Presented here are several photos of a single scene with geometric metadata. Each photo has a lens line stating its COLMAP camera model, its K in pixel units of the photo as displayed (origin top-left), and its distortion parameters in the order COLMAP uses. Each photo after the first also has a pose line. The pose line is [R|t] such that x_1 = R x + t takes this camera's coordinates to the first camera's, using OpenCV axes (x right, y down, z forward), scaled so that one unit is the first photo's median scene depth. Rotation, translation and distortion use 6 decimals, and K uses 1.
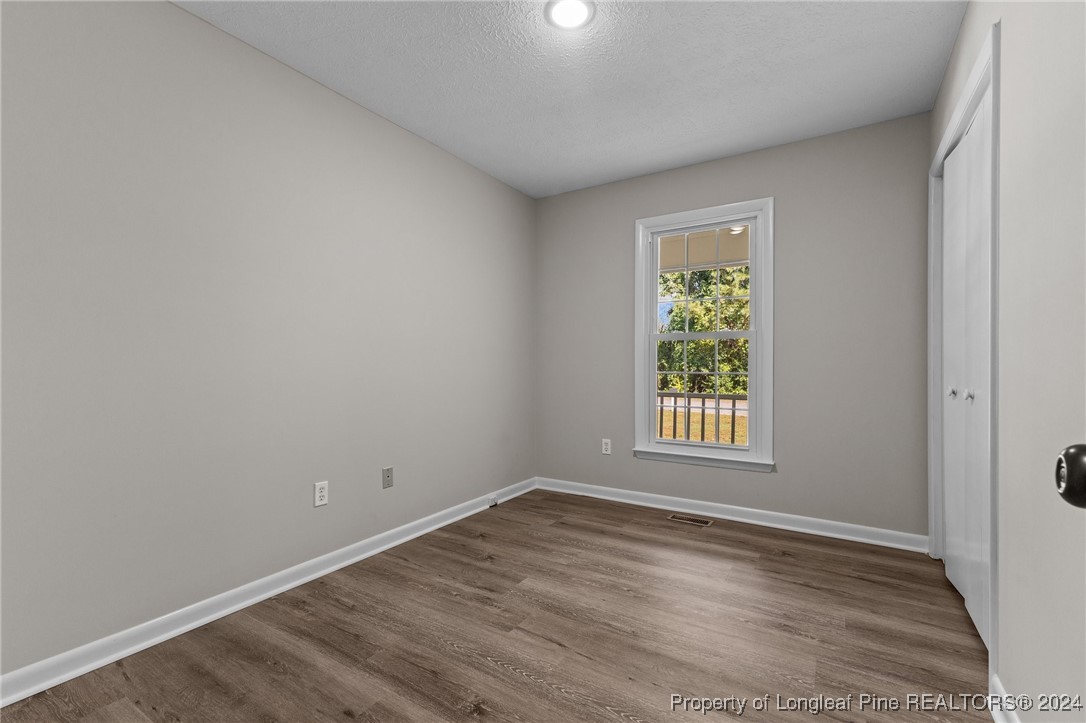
lens RADIAL K [[467.2, 0, 543.0], [0, 467.2, 361.5], [0, 0, 1]] dist [0.005447, -0.000193]
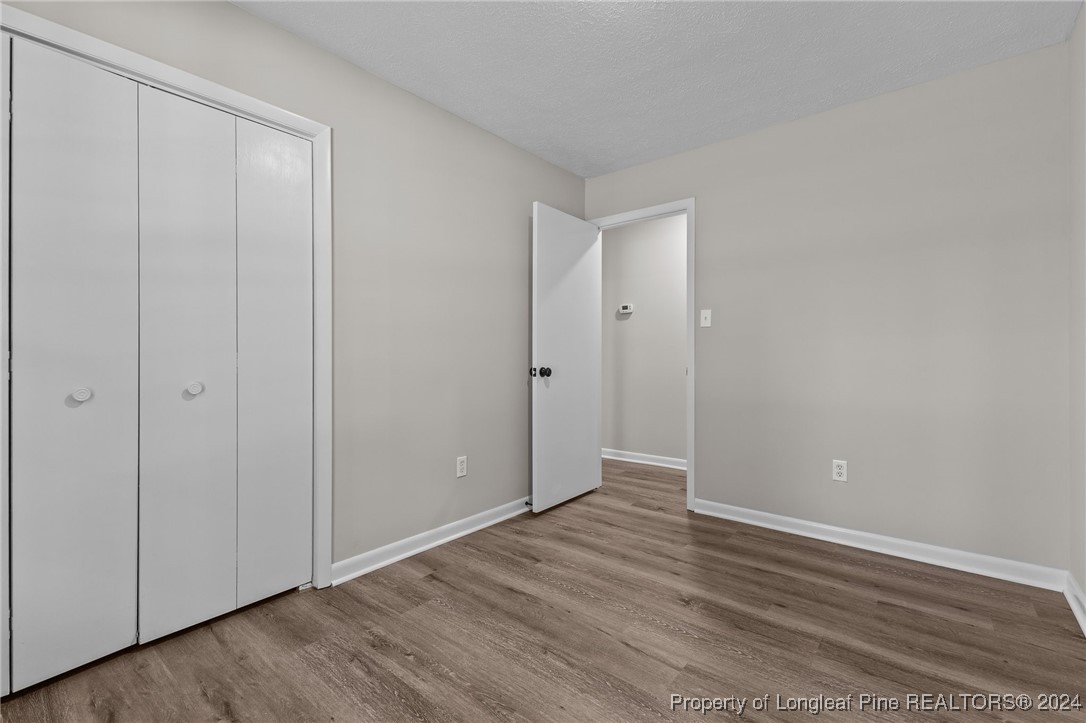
lens RADIAL K [[467.2, 0, 543.0], [0, 467.2, 361.5], [0, 0, 1]] dist [0.005447, -0.000193]
pose [[-0.990967, 0.004224, 0.134042, 0.078446], [0.005453, 0.999946, 0.008805, 0.007630], [-0.133998, 0.009456, -0.990937, 2.013823]]
